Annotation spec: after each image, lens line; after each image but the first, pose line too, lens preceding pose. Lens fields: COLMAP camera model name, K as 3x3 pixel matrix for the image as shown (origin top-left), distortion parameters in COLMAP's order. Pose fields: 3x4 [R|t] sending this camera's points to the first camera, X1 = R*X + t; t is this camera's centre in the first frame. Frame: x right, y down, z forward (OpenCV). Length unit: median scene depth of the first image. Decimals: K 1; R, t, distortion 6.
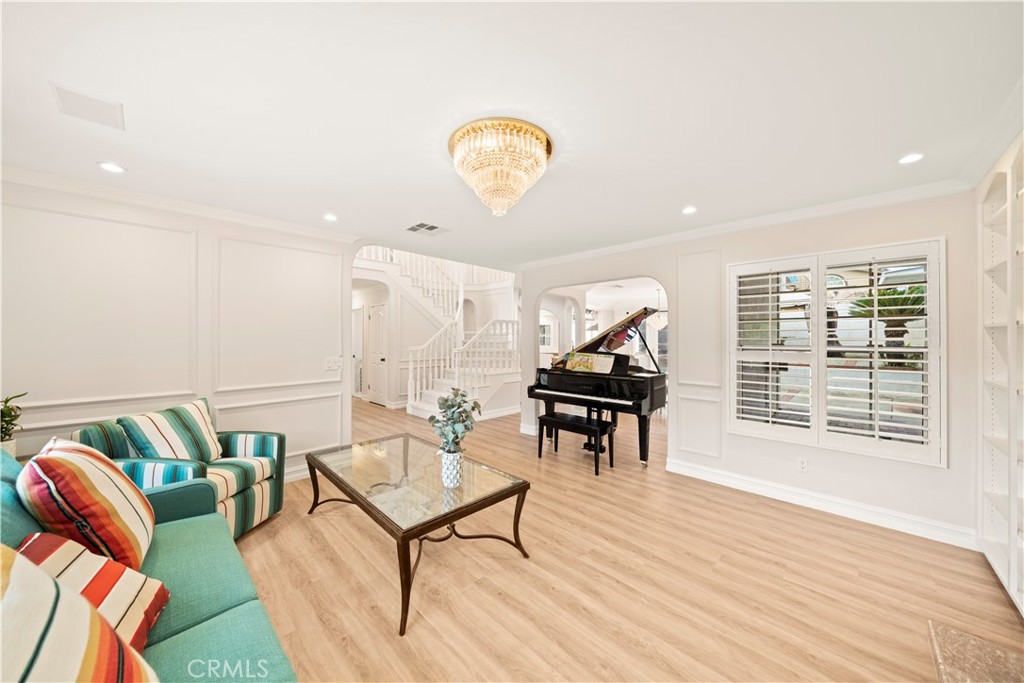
lens RADIAL K [[350.2, 0, 512.0], [0, 350.2, 341.5], [0, 0, 1]] dist [-0.001444, -0.000044]
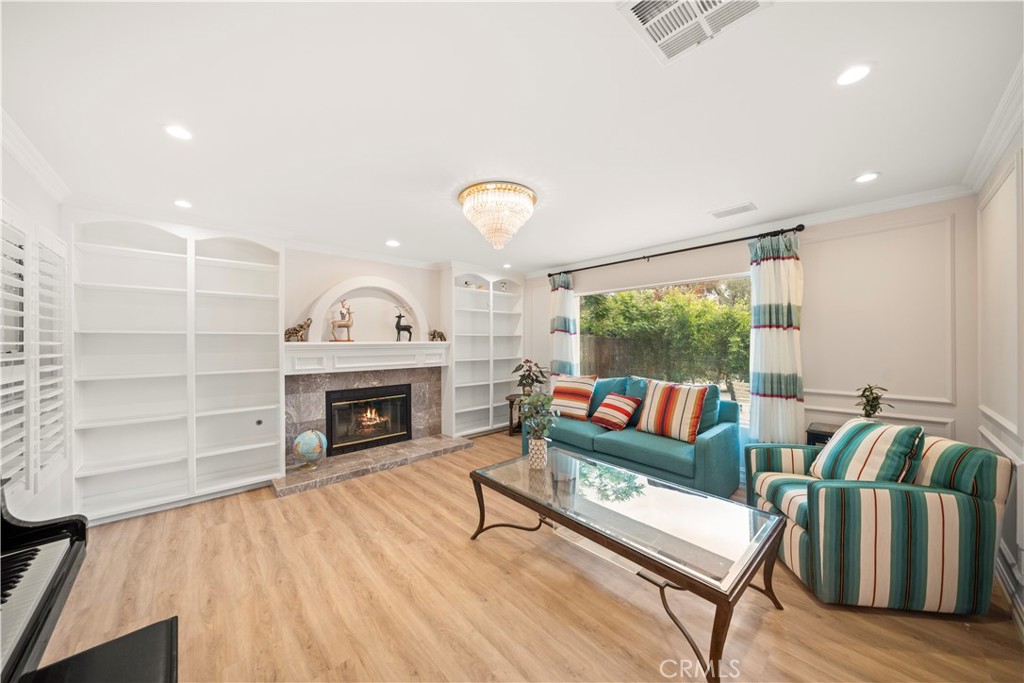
lens RADIAL K [[350.2, 0, 512.0], [0, 350.2, 341.5], [0, 0, 1]] dist [-0.001444, -0.000044]
pose [[-0.998723, -0.000929, 0.050519, -0.139855], [-0.000759, 0.999994, 0.003383, -0.015064], [-0.050521, 0.003340, -0.998717, 2.140630]]
